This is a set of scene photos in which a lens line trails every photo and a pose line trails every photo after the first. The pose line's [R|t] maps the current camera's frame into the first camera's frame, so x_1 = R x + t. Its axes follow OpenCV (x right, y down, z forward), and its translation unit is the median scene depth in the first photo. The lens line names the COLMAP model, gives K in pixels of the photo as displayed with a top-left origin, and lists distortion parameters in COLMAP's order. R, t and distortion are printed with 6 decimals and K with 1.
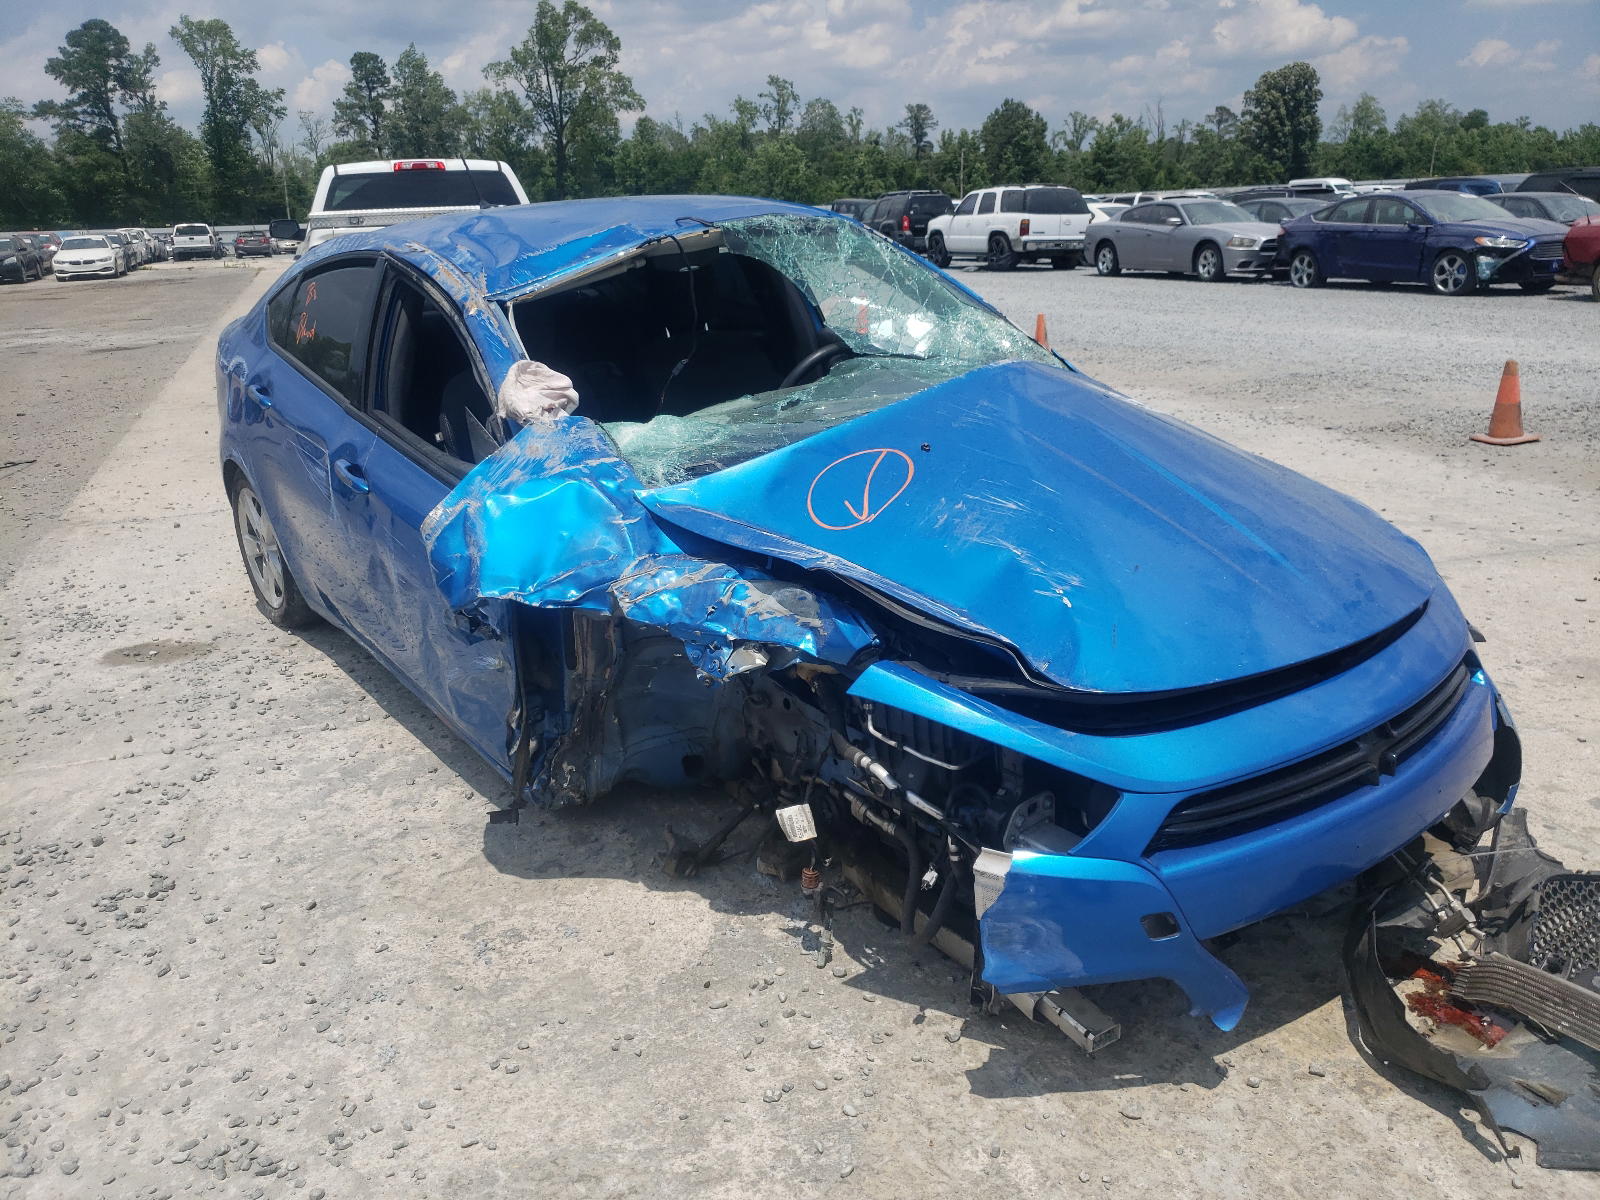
lens RADIAL K [[1146.6, 0, 800.0], [0, 1146.6, 600.0], [0, 0, 1]] dist [0.018604, 0.006810]
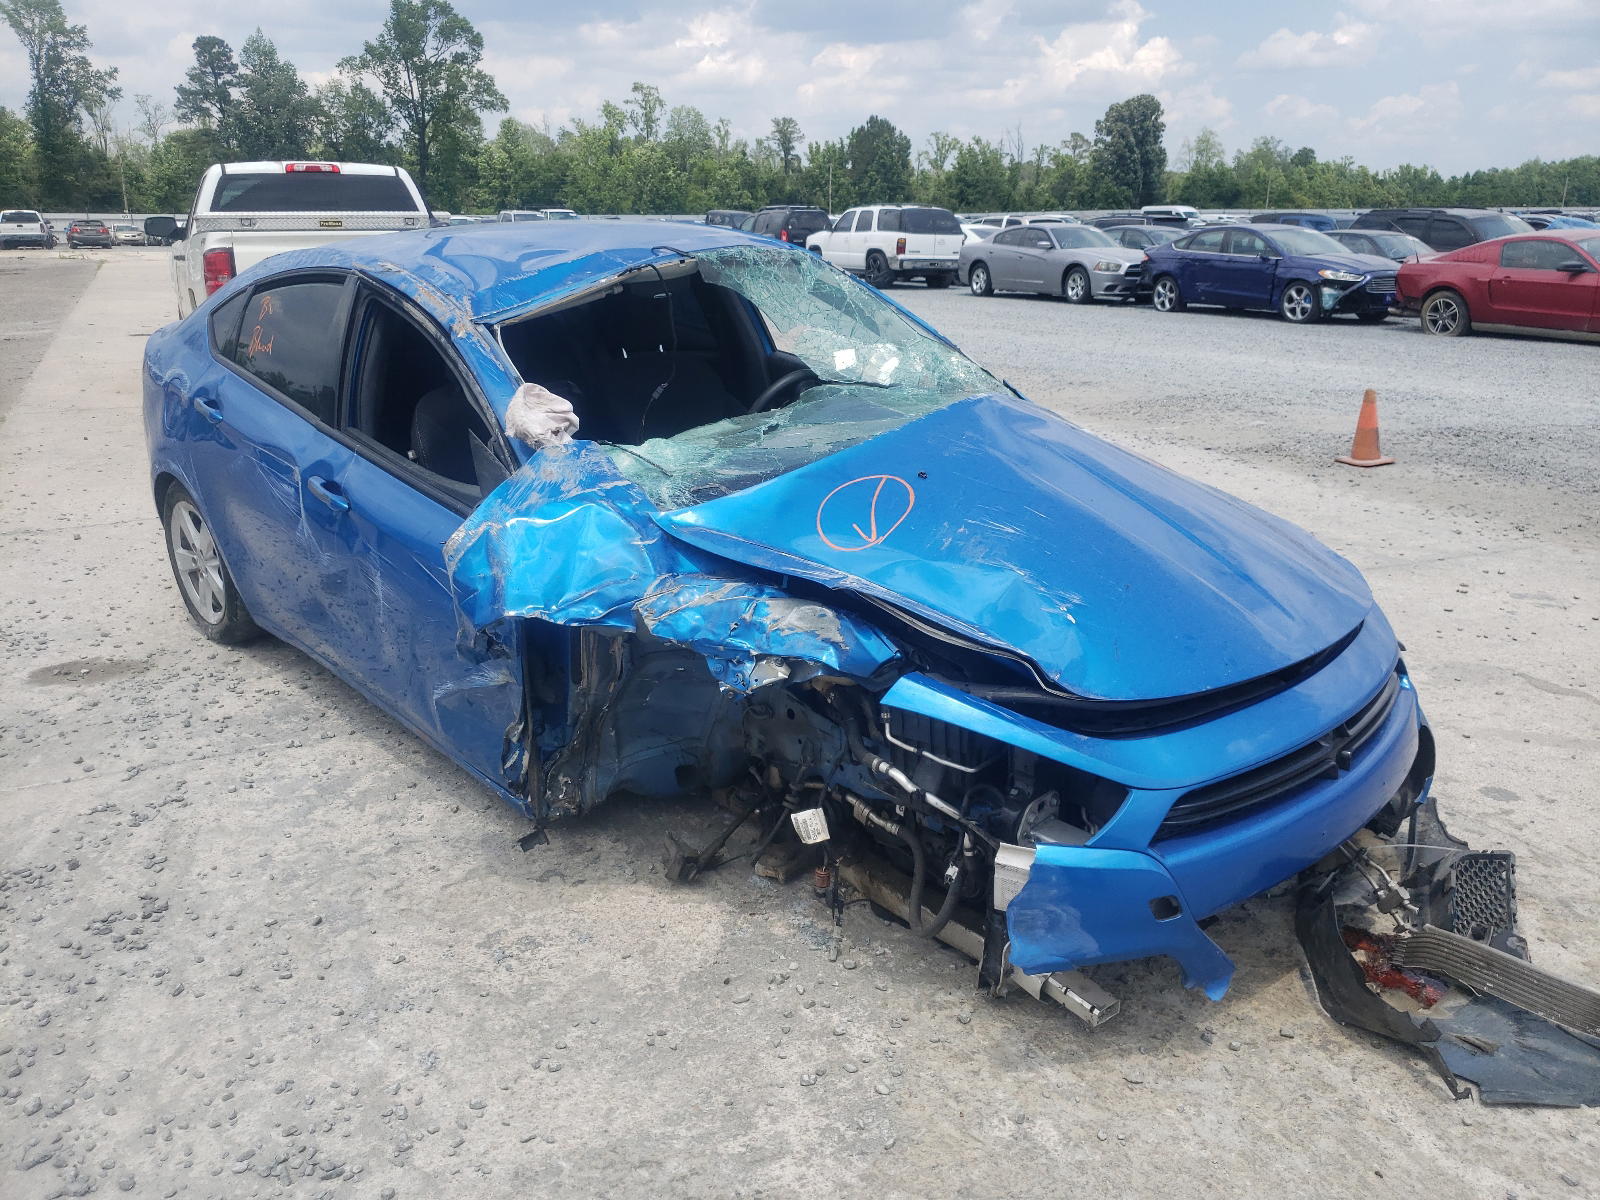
lens RADIAL K [[1146.6, 0, 800.0], [0, 1146.6, 600.0], [0, 0, 1]] dist [0.018604, 0.006810]
pose [[0.993666, -0.003167, 0.112329, -0.122608], [0.004062, 0.999962, -0.007740, -0.006883], [-0.112300, 0.008147, 0.993641, -0.056125]]
